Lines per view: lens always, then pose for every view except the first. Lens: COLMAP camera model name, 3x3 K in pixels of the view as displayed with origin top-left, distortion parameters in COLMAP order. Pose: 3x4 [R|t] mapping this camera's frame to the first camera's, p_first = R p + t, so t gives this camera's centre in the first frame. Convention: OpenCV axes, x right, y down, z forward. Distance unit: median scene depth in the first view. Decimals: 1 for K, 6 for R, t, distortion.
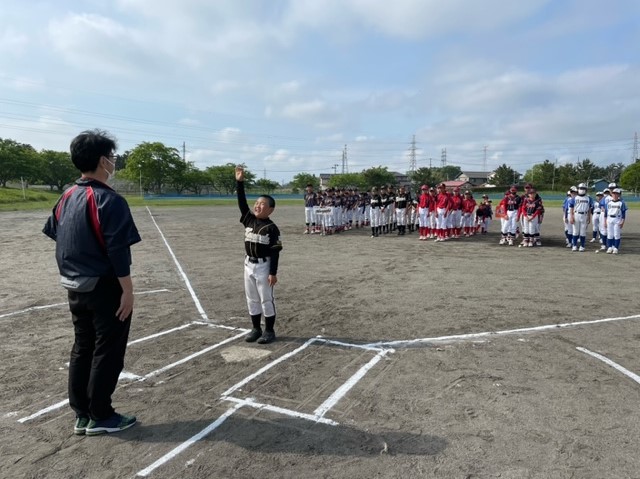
lens RADIAL K [[479.1, 0, 320.0], [0, 479.1, 239.5], [0, 0, 1]] dist [0.092698, -0.123662]
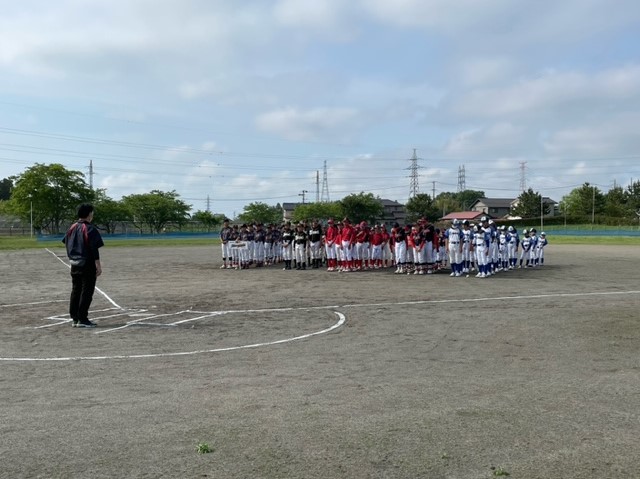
lens RADIAL K [[705.7, 0, 320.0], [0, 705.7, 239.5], [0, 0, 1]] dist [0.055168, -0.018386]
pose [[0.999030, -0.011862, 0.042411, 0.018532], [0.015332, 0.996476, -0.082460, 0.008848], [-0.041283, 0.083030, 0.995692, -0.082742]]
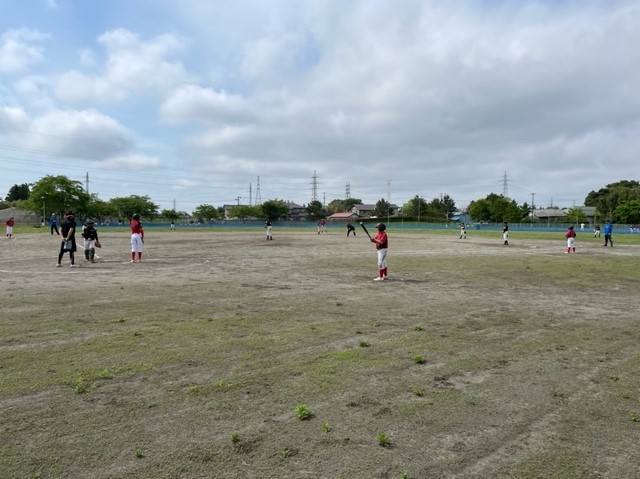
lens RADIAL K [[479.1, 0, 320.0], [0, 479.1, 239.5], [0, 0, 1]] dist [0.092698, -0.123662]
pose [[0.984571, -0.006359, 0.174868, 0.039064], [0.017317, 0.997975, -0.061213, 0.016207], [-0.174124, 0.063296, 0.982687, -0.151719]]
